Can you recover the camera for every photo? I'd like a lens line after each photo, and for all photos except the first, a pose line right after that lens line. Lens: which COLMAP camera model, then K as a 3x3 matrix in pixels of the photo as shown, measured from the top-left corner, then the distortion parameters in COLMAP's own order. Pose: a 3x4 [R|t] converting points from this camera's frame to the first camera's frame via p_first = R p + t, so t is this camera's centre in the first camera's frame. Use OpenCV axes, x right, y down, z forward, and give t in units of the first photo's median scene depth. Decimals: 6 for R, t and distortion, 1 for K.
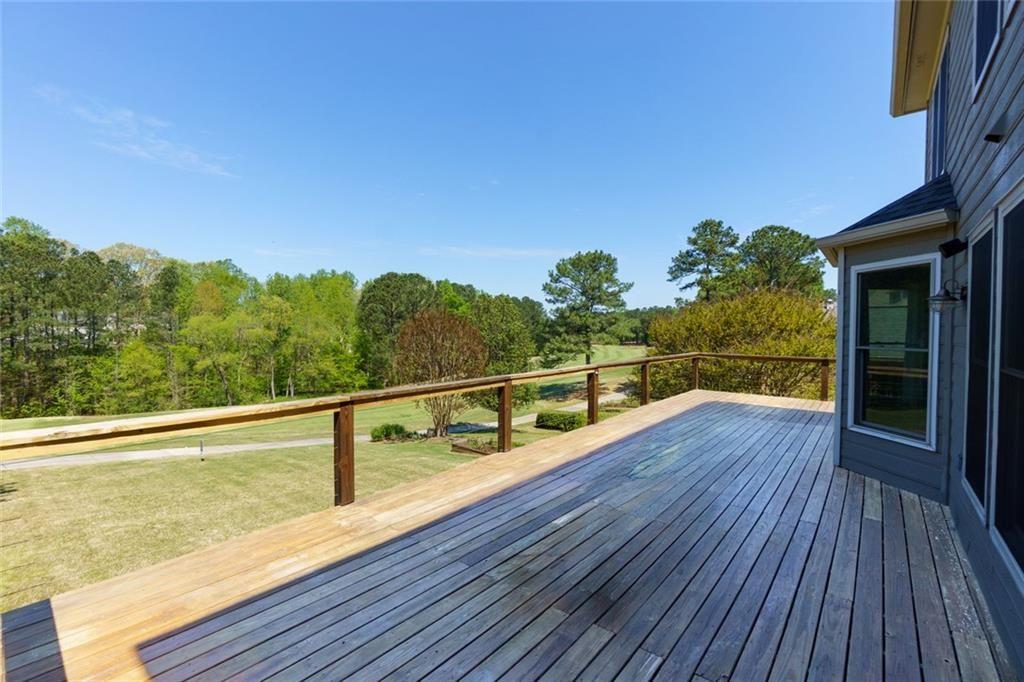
lens RADIAL K [[442.9, 0, 513.3], [0, 442.9, 340.9], [0, 0, 1]] dist [-0.000392, -0.001610]
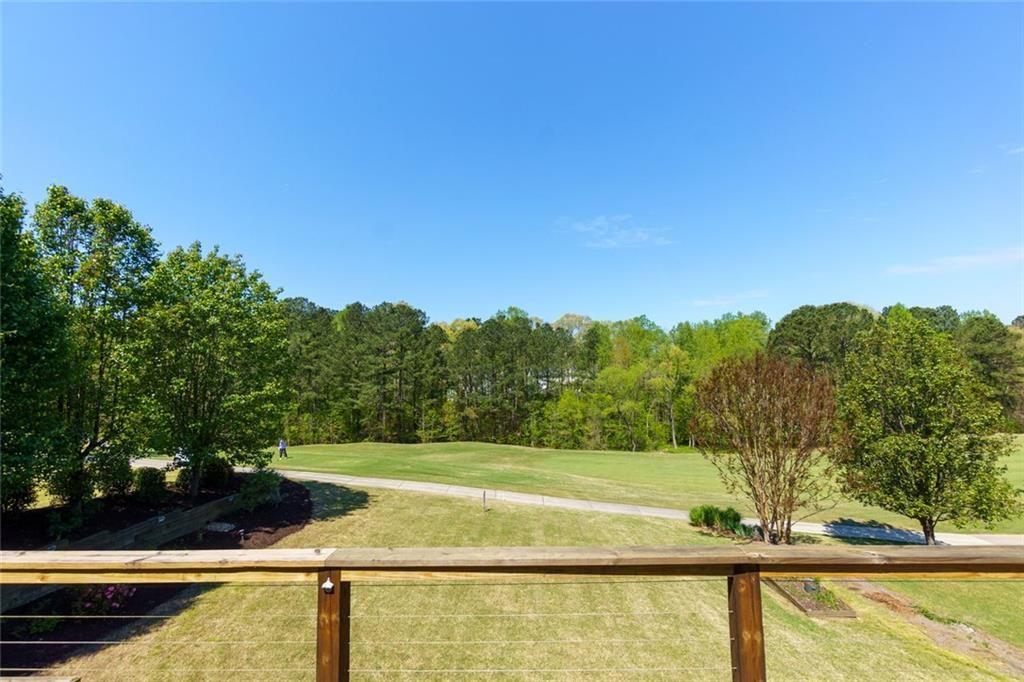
lens RADIAL K [[442.9, 0, 512.8], [0, 442.9, 336.7], [0, 0, 1]] dist [-0.000392, -0.001610]
pose [[0.599407, -0.090743, -0.795284, 0.066048], [0.001270, 0.993660, -0.112420, -0.008230], [0.800443, 0.066375, 0.595722, 0.109657]]
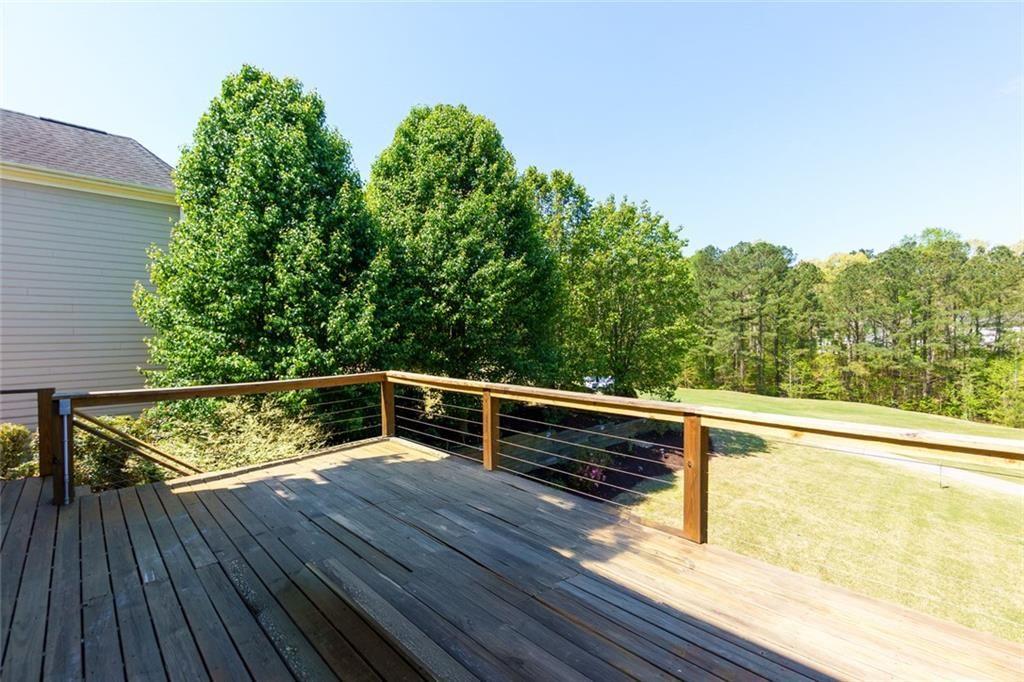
lens RADIAL K [[442.9, 0, 514.6], [0, 442.9, 336.9], [0, 0, 1]] dist [-0.000392, -0.001610]
pose [[-0.086257, 0.009672, -0.996226, 0.054554], [-0.021668, 0.999698, 0.011581, -0.001163], [0.996037, 0.022585, -0.086021, 0.077903]]
